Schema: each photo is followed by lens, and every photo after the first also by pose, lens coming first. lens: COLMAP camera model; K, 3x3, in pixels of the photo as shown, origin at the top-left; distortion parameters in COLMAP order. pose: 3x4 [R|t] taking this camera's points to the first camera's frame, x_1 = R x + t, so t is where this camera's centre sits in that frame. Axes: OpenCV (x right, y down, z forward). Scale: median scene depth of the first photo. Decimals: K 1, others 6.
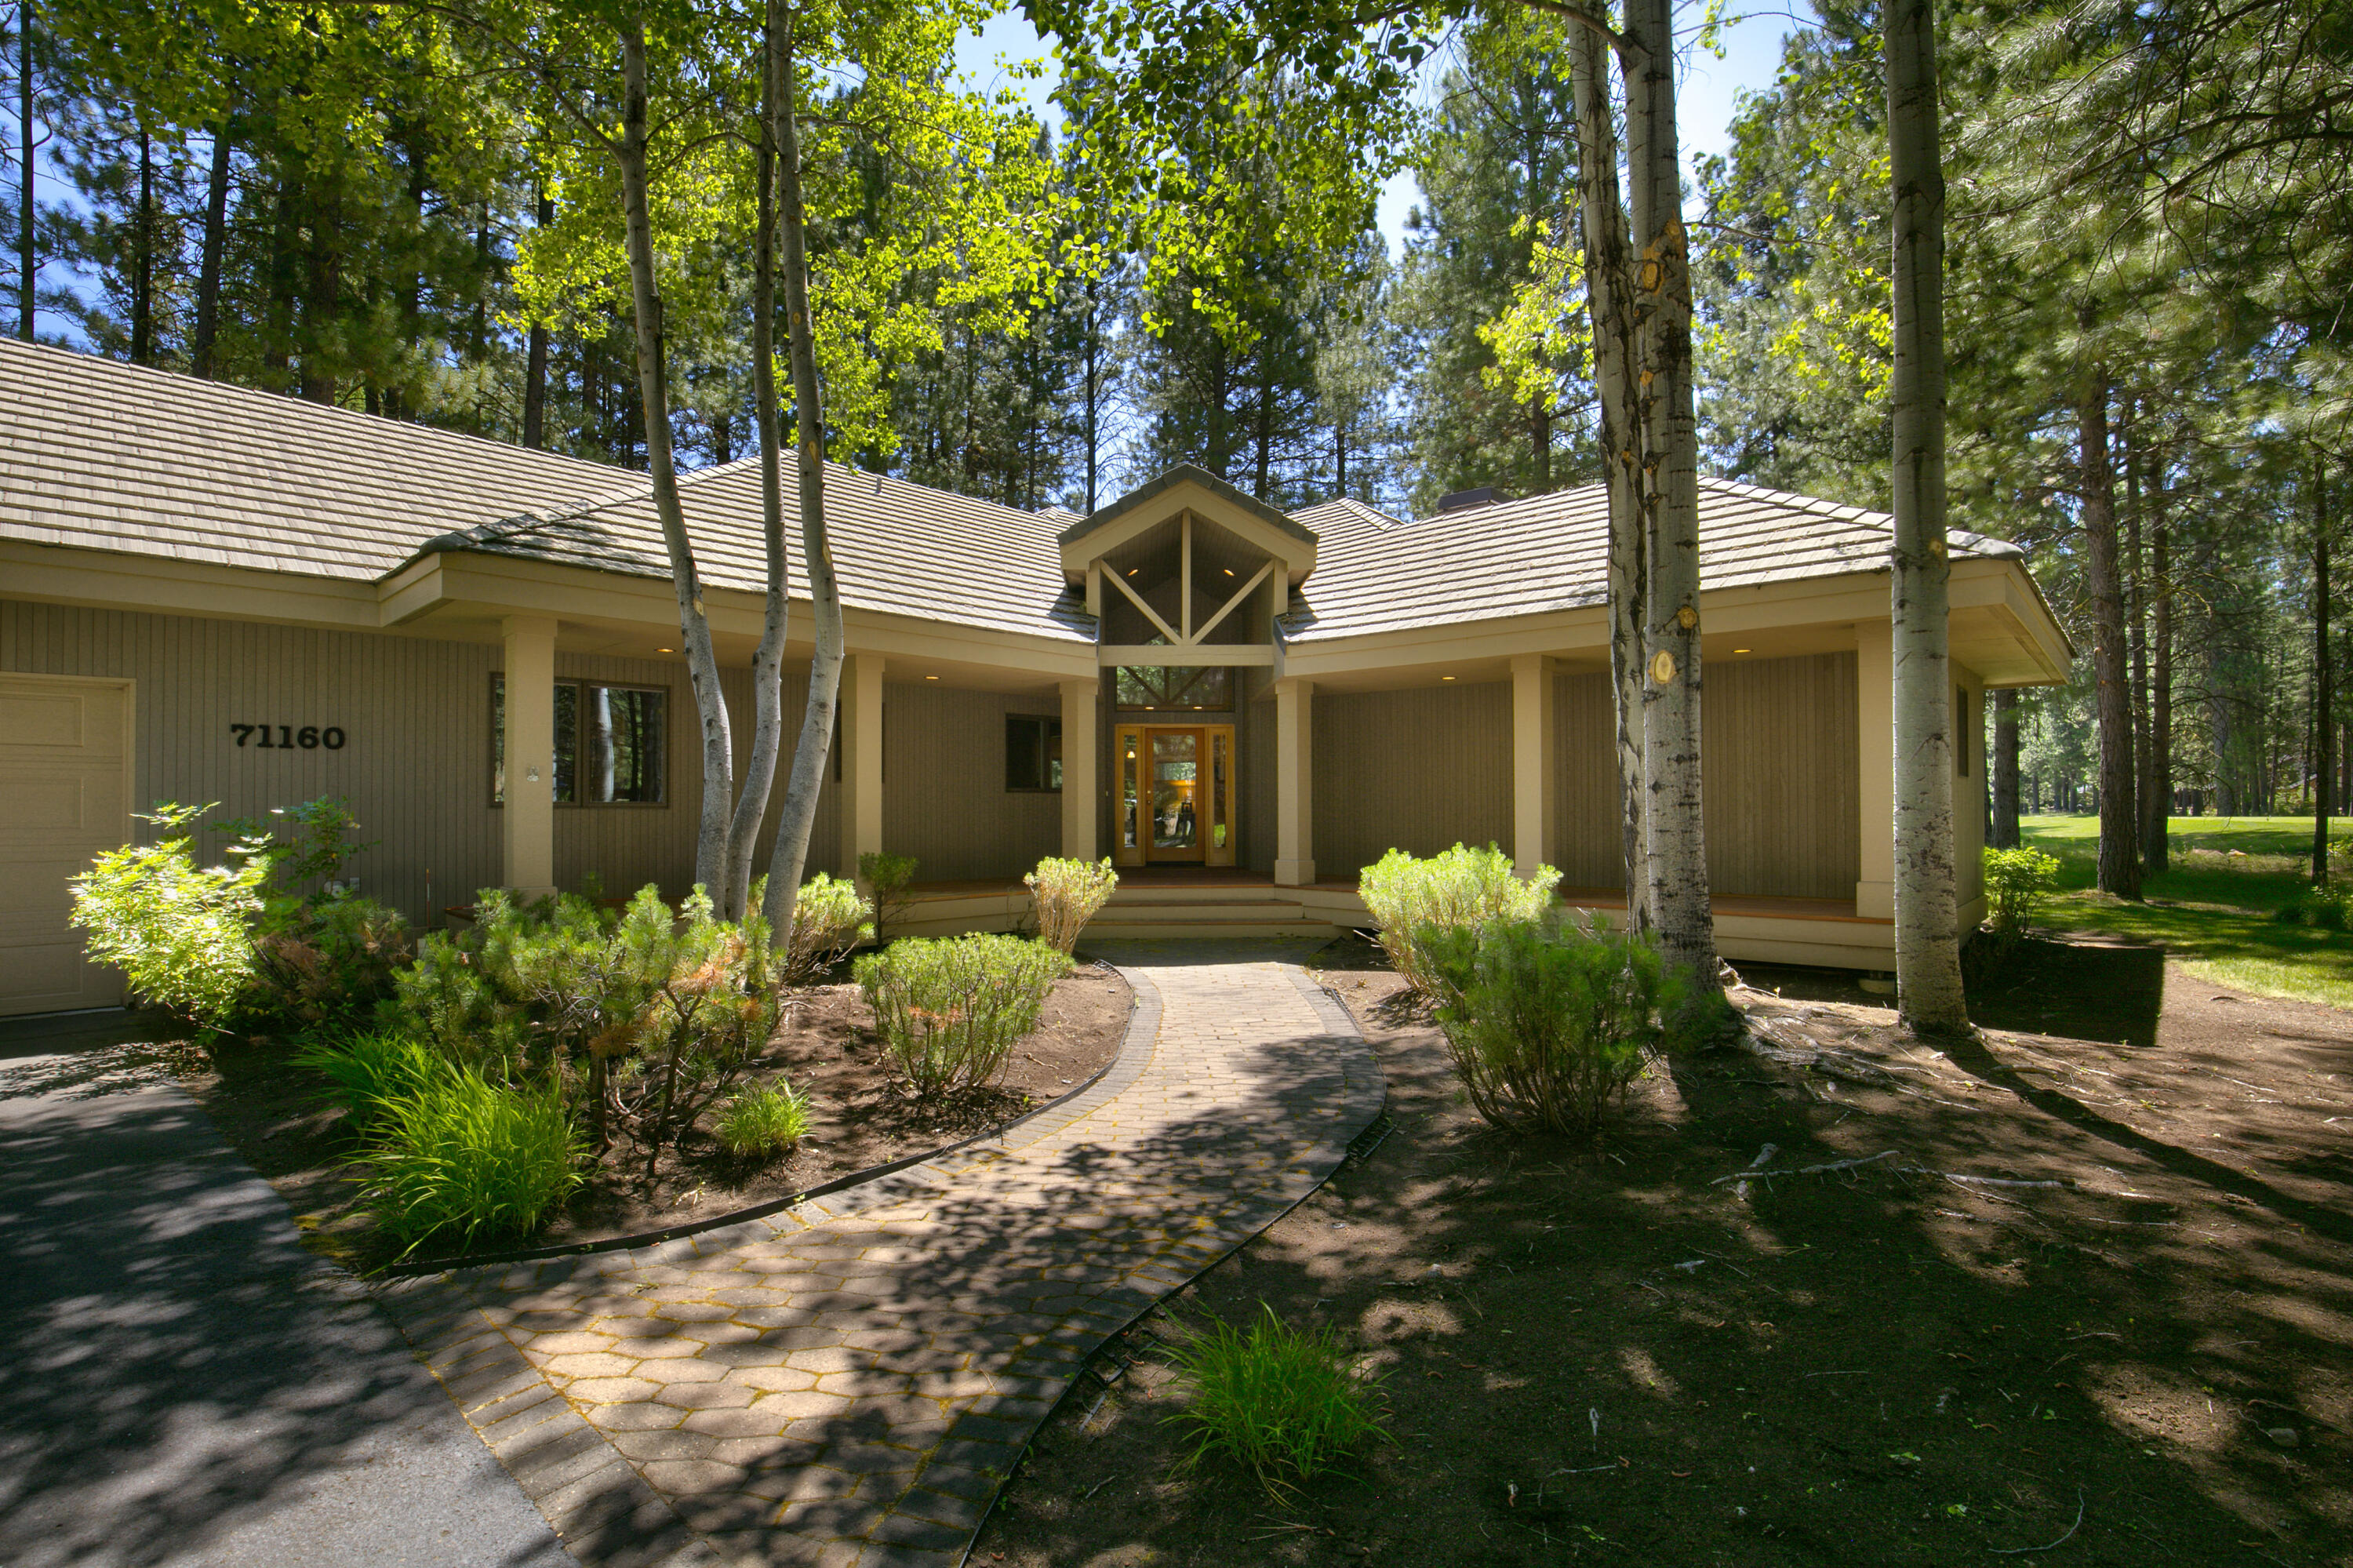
lens RADIAL K [[1089.4, 0, 1194.9], [0, 1089.4, 784.1], [0, 0, 1]] dist [-0.029743, 0.000423]
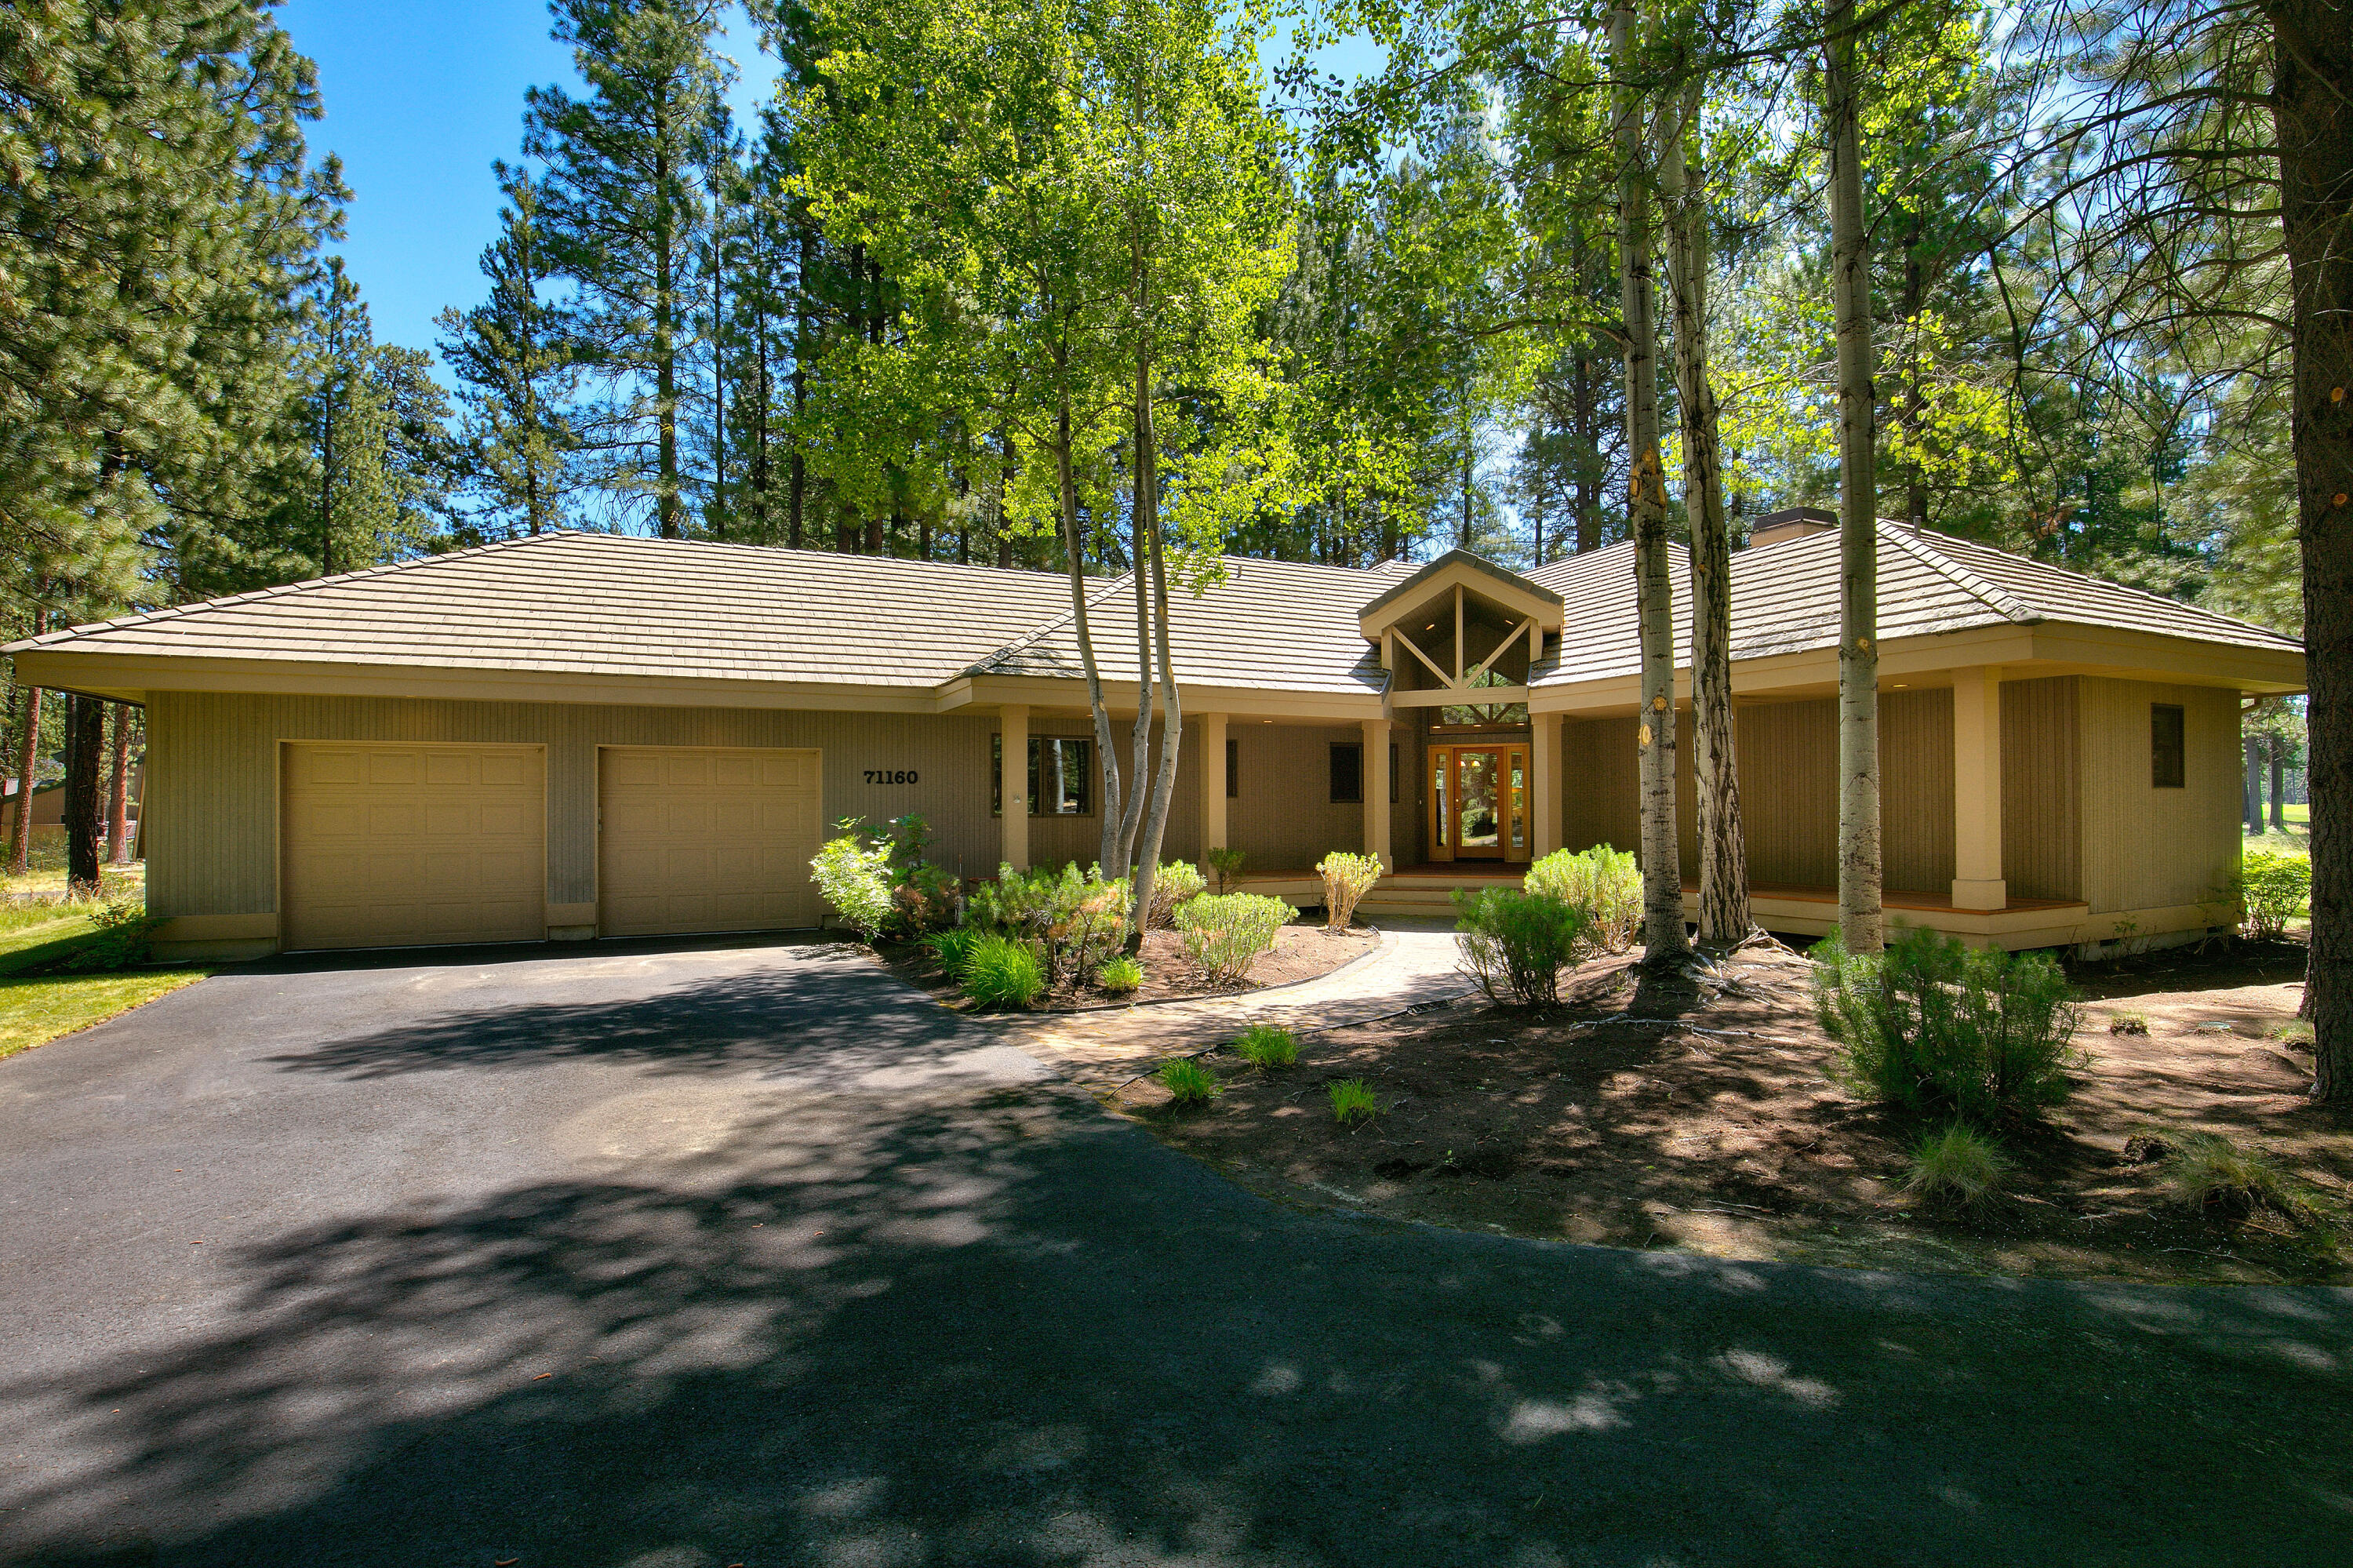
lens RADIAL K [[1089.4, 0, 1194.9], [0, 1089.4, 784.1], [0, 0, 1]] dist [-0.029743, 0.000423]
pose [[0.929361, -0.009931, -0.369039, 0.267511], [0.010577, 0.999944, -0.000272, -0.028282], [0.369021, -0.003650, 0.929414, -0.470706]]
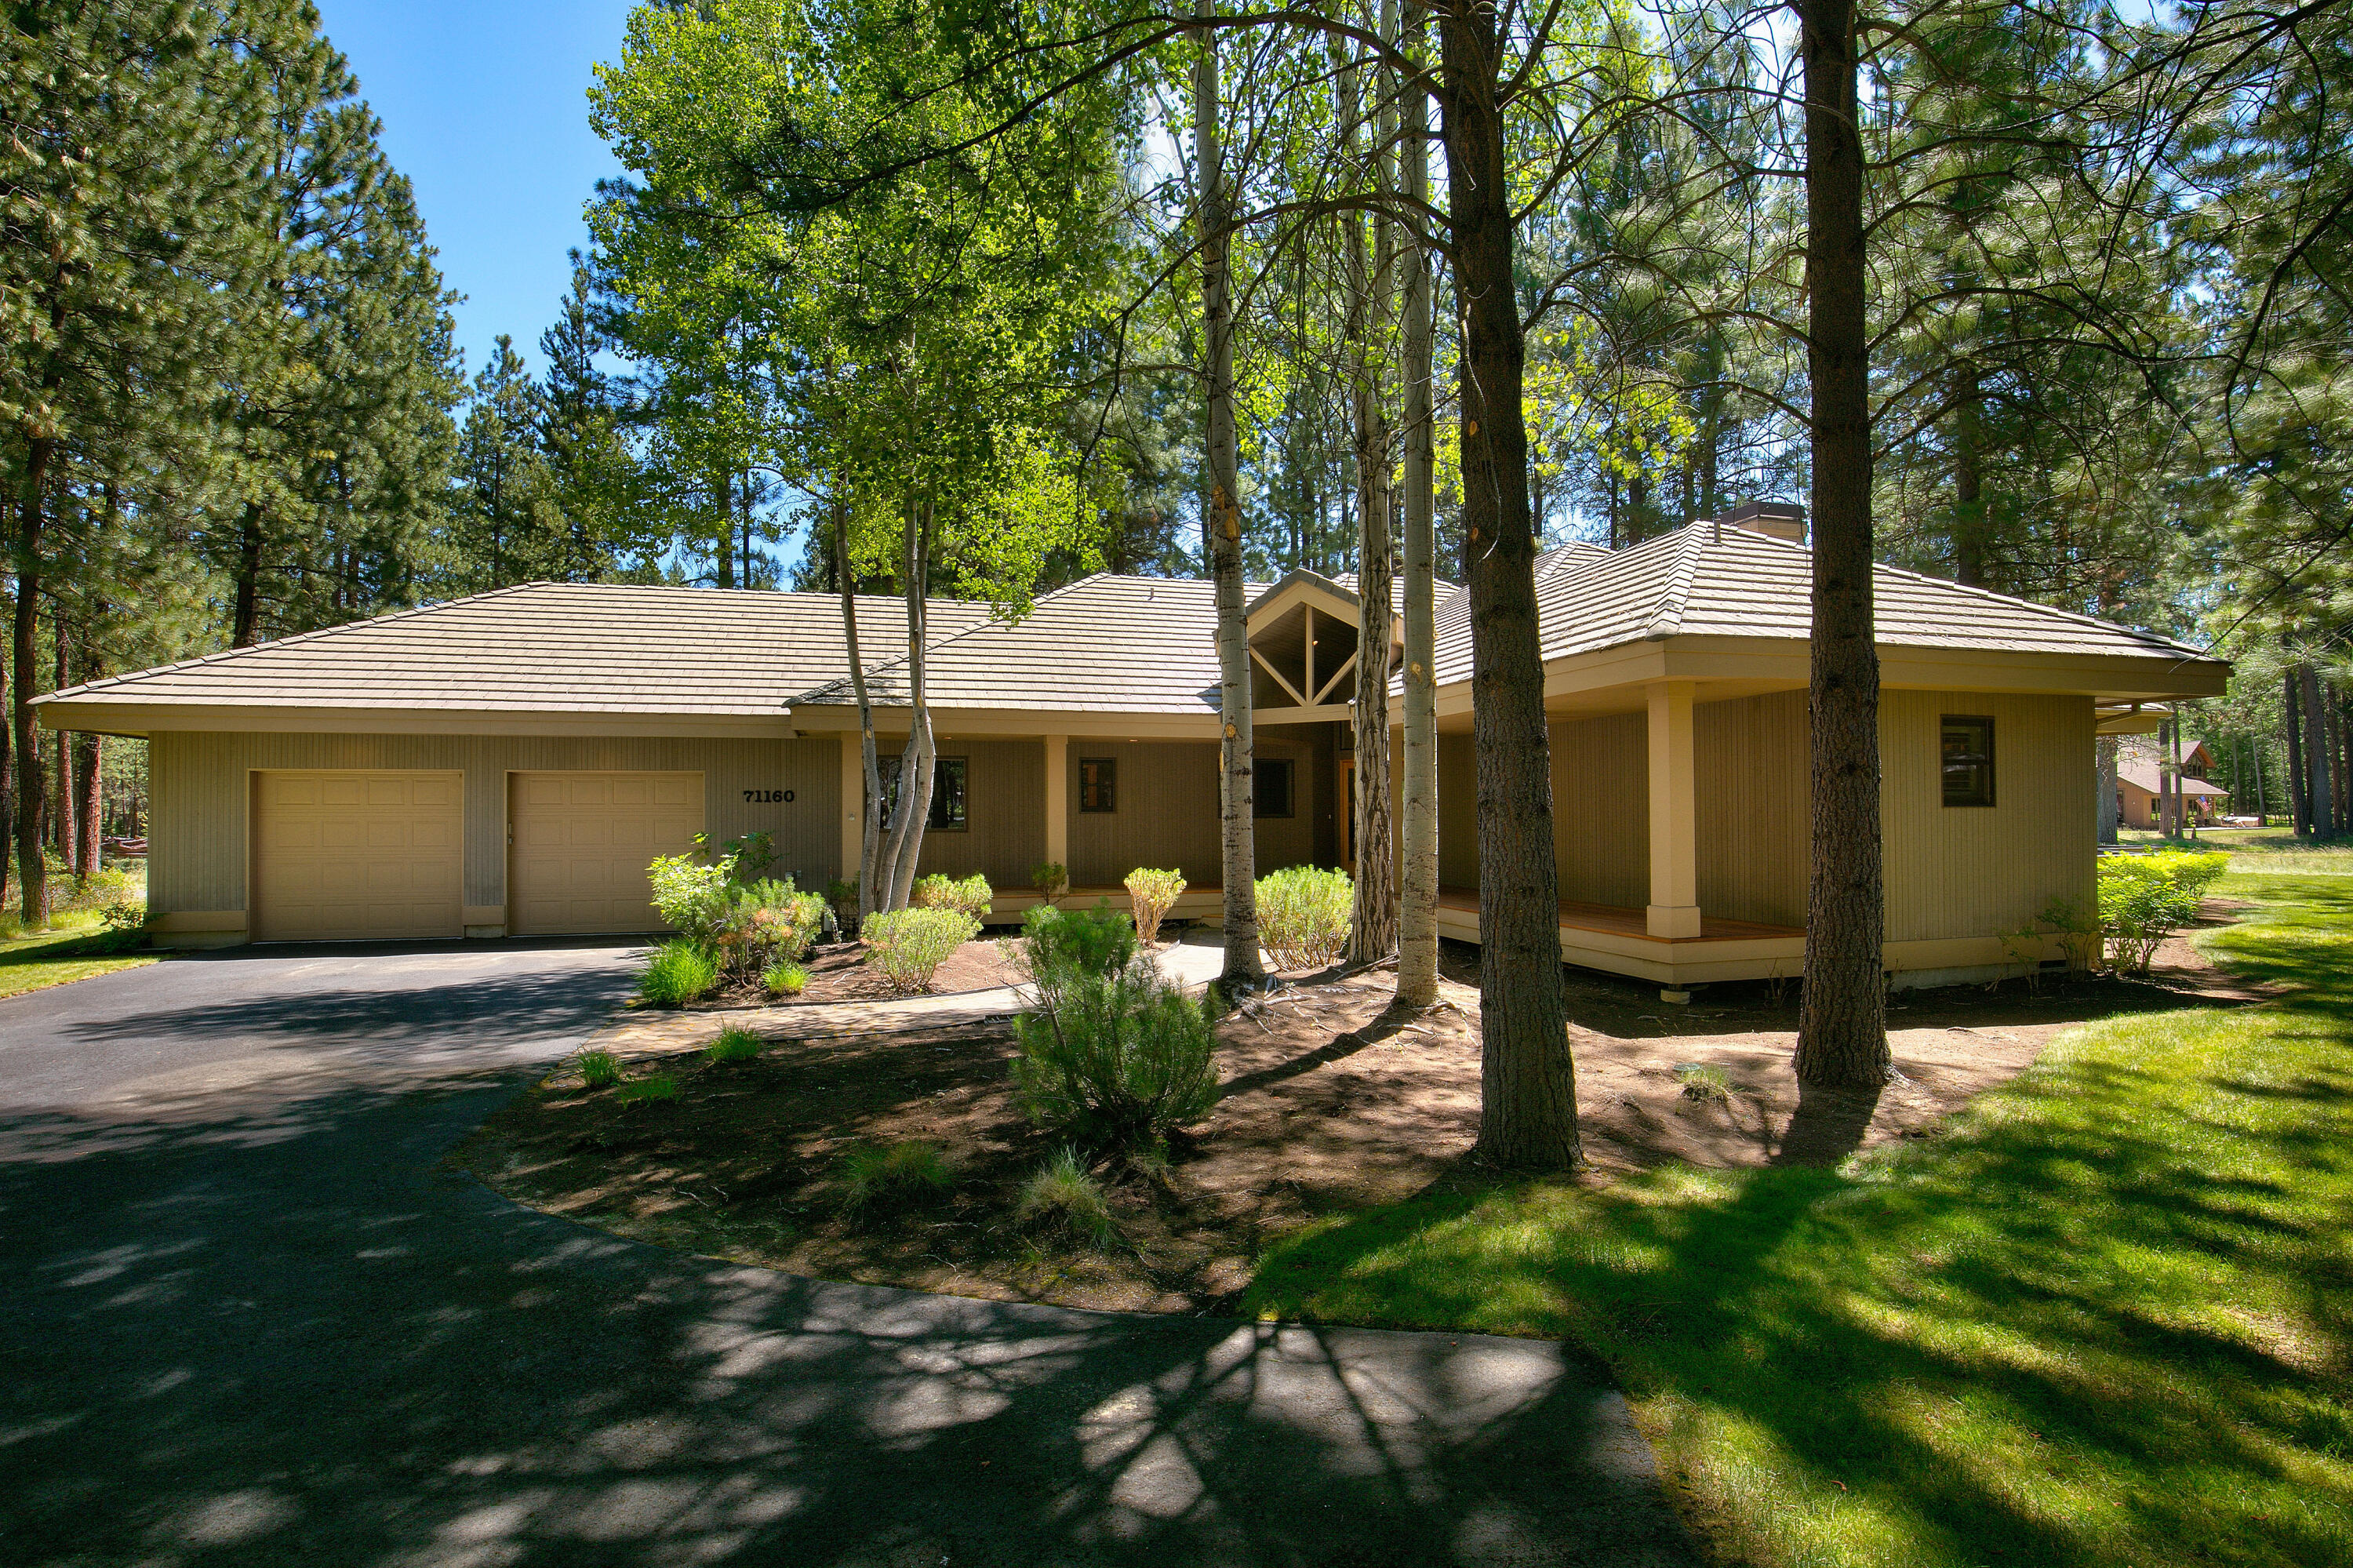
lens RADIAL K [[1089.4, 0, 1194.9], [0, 1089.4, 784.1], [0, 0, 1]] dist [-0.029743, 0.000423]
pose [[0.851885, -0.016203, -0.523478, 0.848477], [0.014376, 0.999868, -0.007553, -0.041255], [0.523531, -0.001092, 0.852006, -0.268916]]
